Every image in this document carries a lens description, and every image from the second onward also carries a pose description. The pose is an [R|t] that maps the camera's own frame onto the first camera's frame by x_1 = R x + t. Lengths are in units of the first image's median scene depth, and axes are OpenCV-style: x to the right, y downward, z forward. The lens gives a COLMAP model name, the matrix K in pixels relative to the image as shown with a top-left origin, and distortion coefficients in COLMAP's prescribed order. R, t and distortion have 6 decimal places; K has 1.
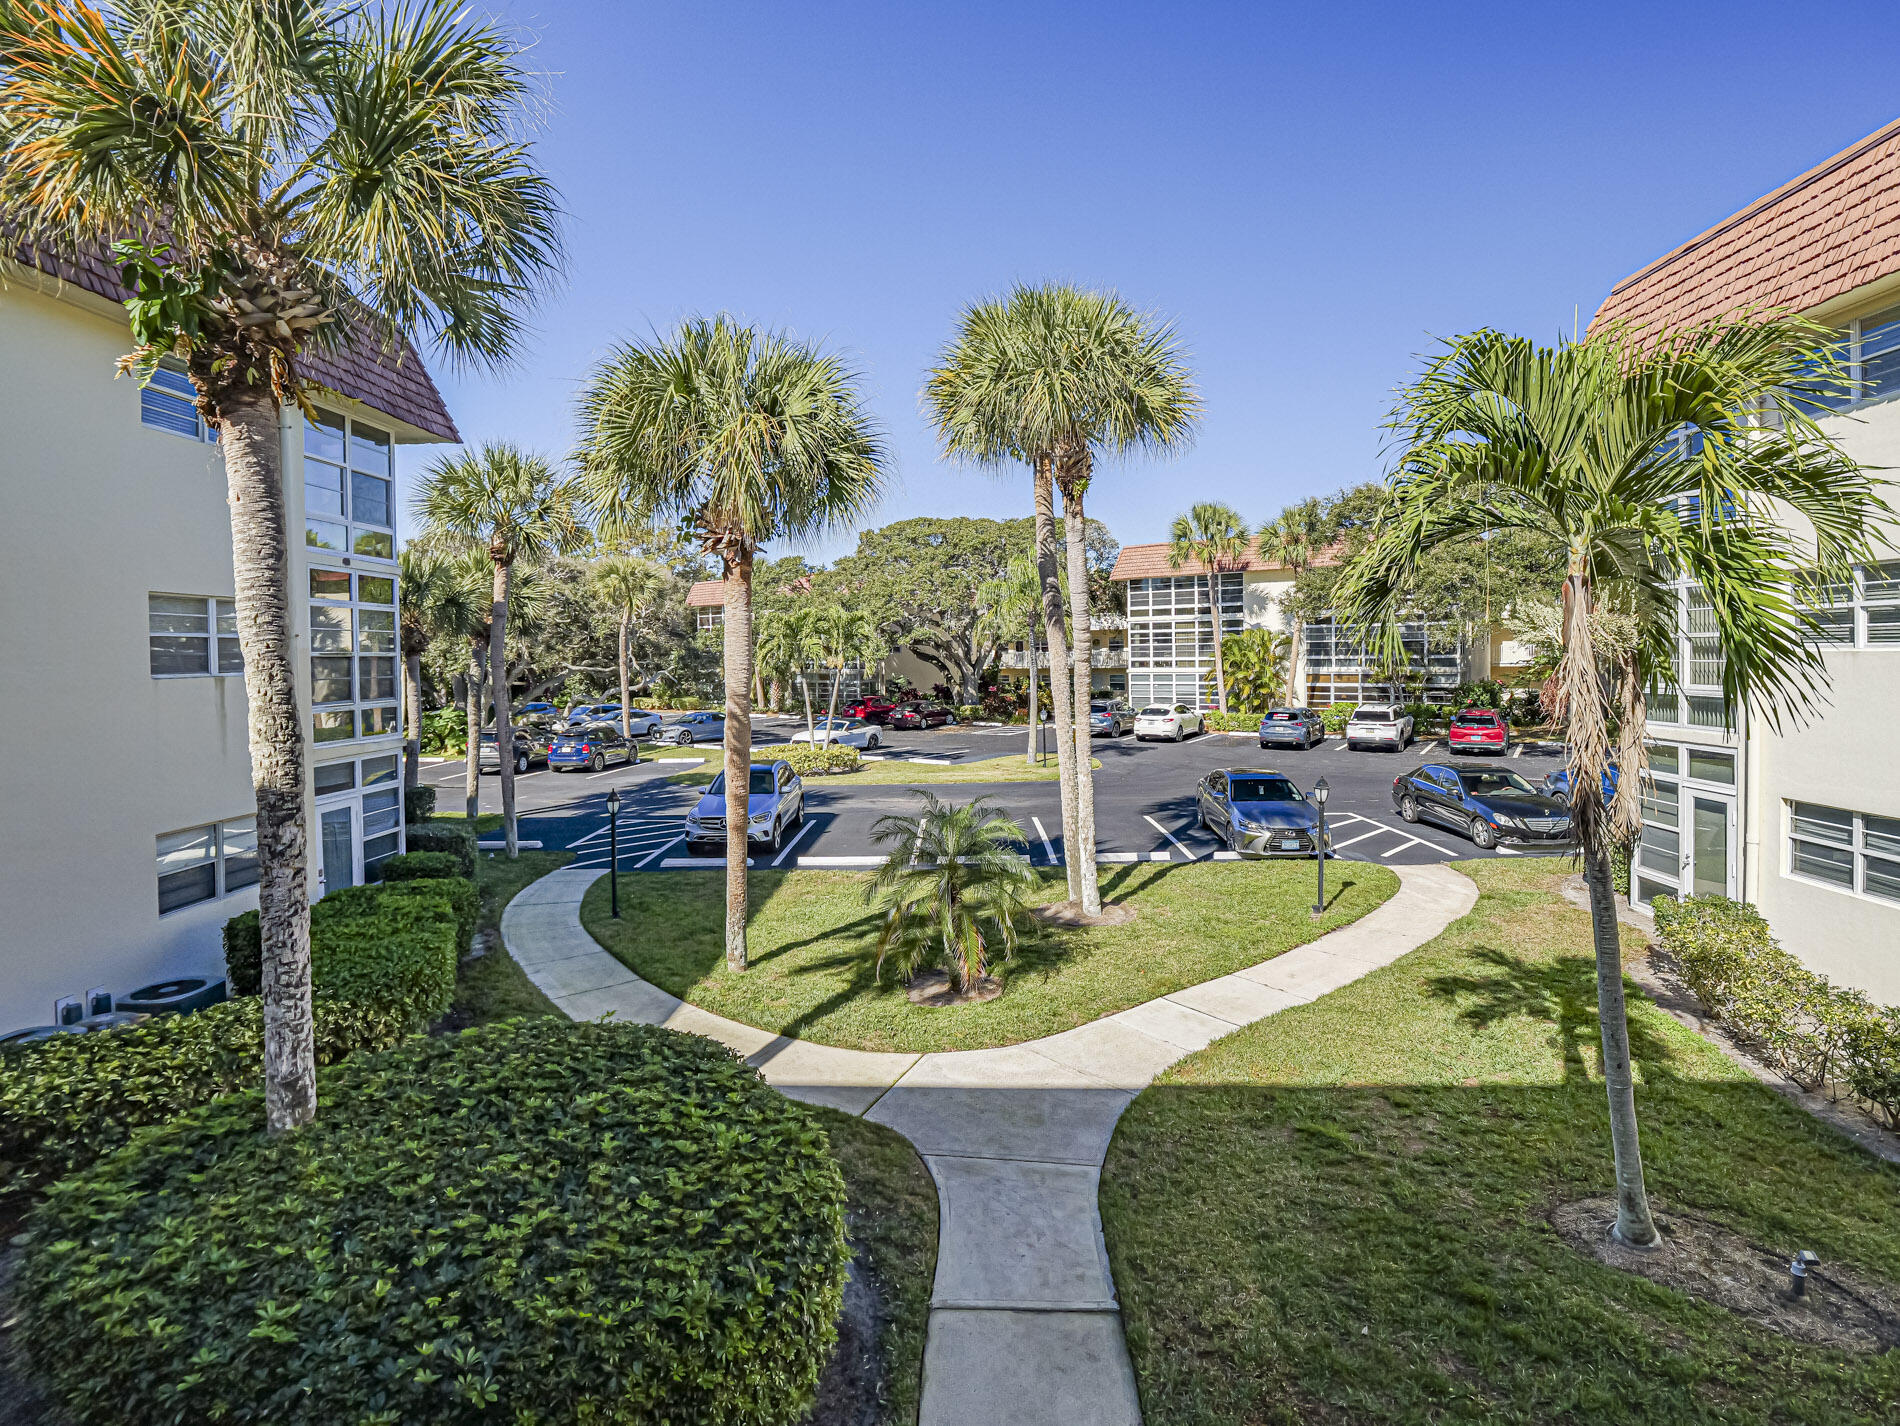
lens RADIAL K [[927.1, 0, 946.1], [0, 927.1, 665.8], [0, 0, 1]] dist [-0.018011, -0.000258]
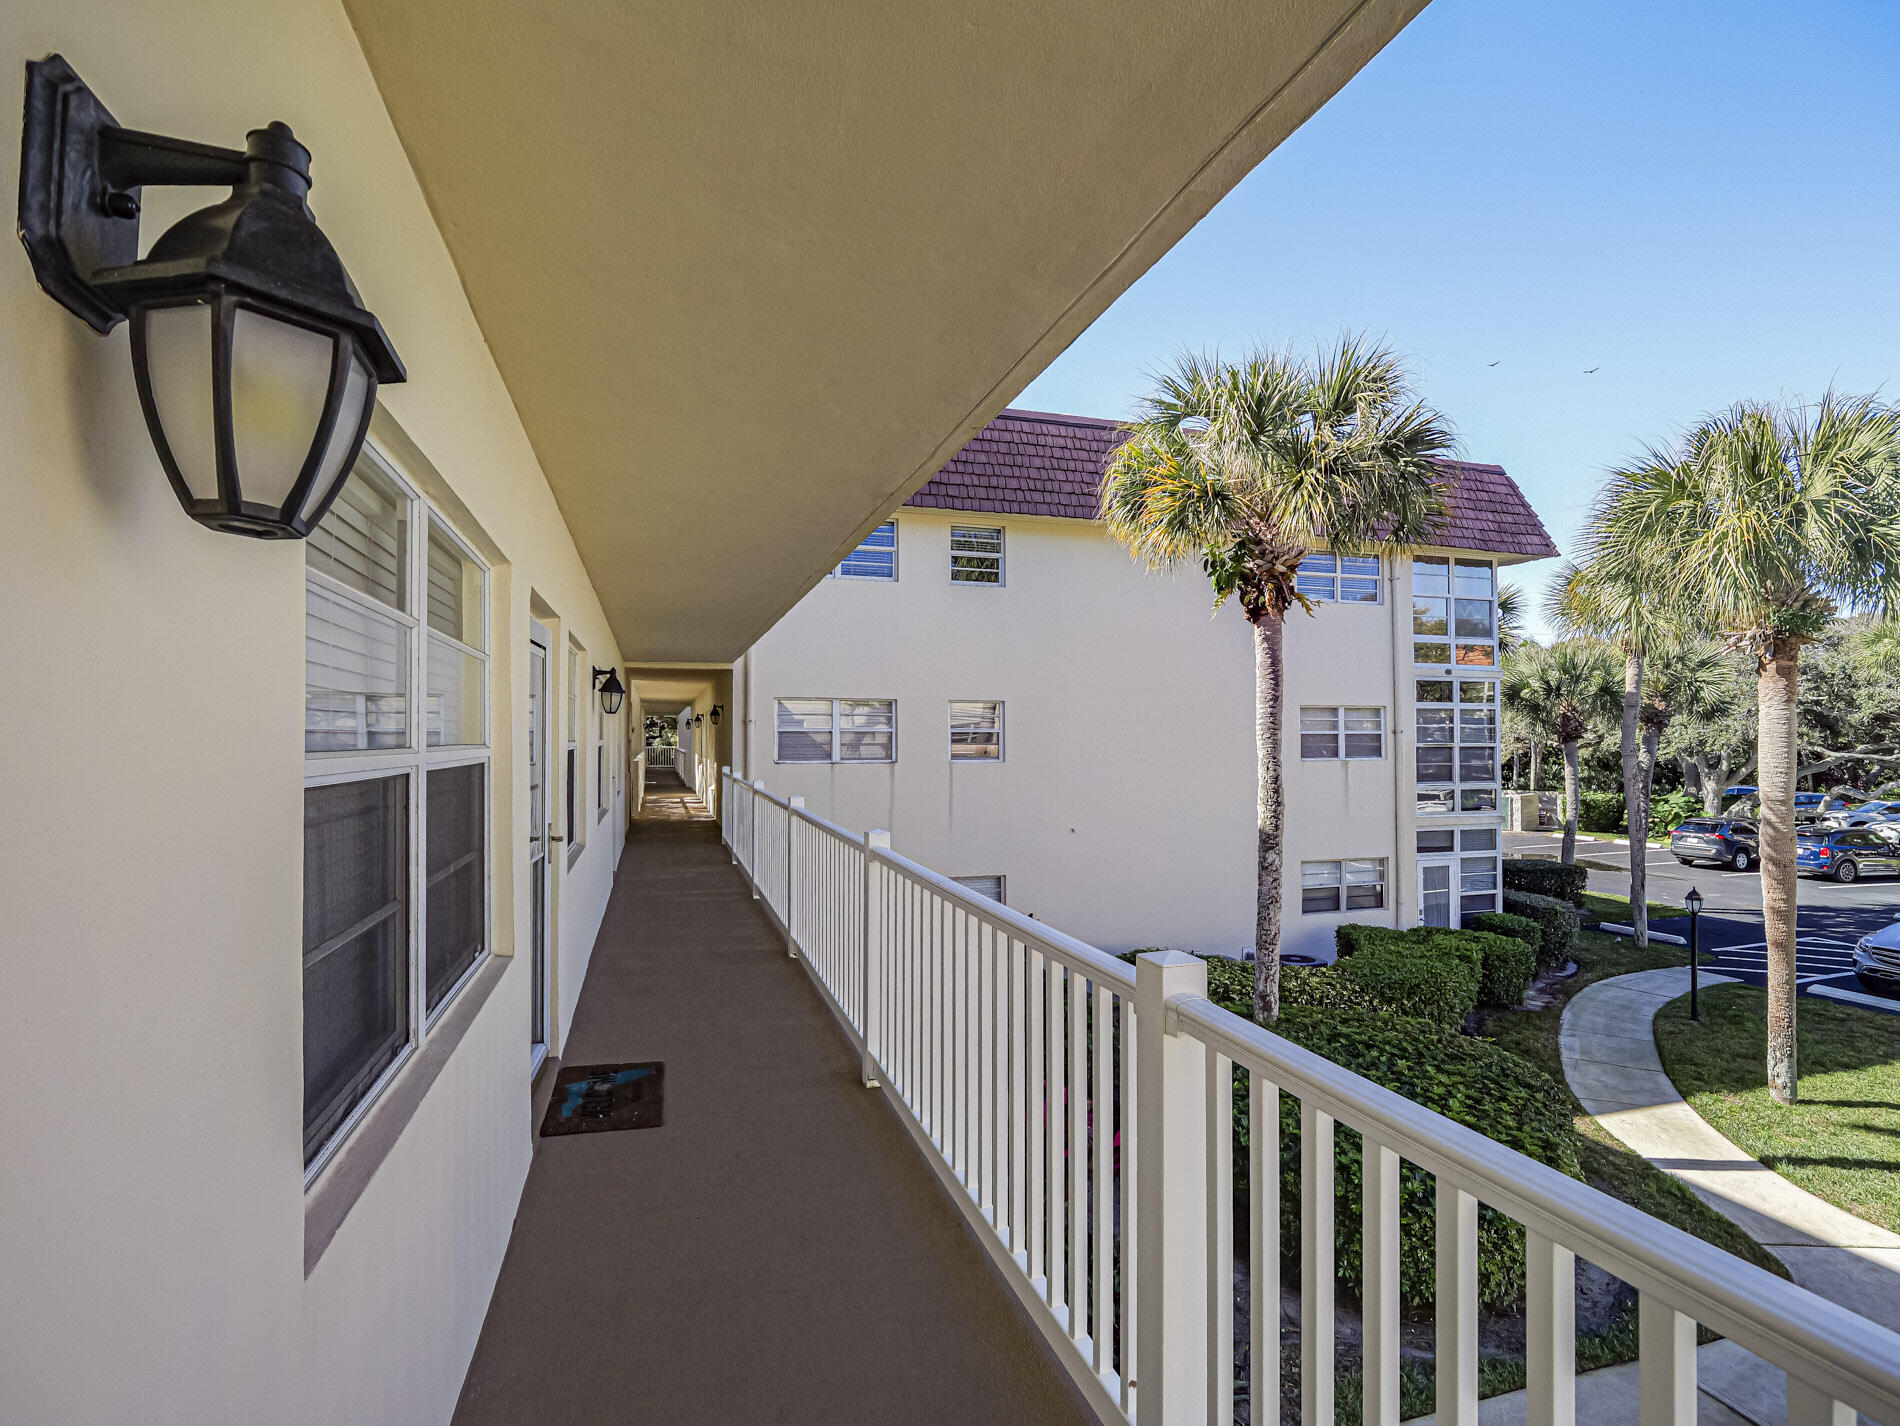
lens RADIAL K [[908.5, 0, 939.3], [0, 908.5, 718.1], [0, 0, 1]] dist [-0.019102, -0.000712]
pose [[0.334953, -0.006970, -0.942209, 0.340893], [-0.017208, 0.999761, -0.013513, -0.024261], [0.942078, 0.020740, 0.334753, -0.091702]]
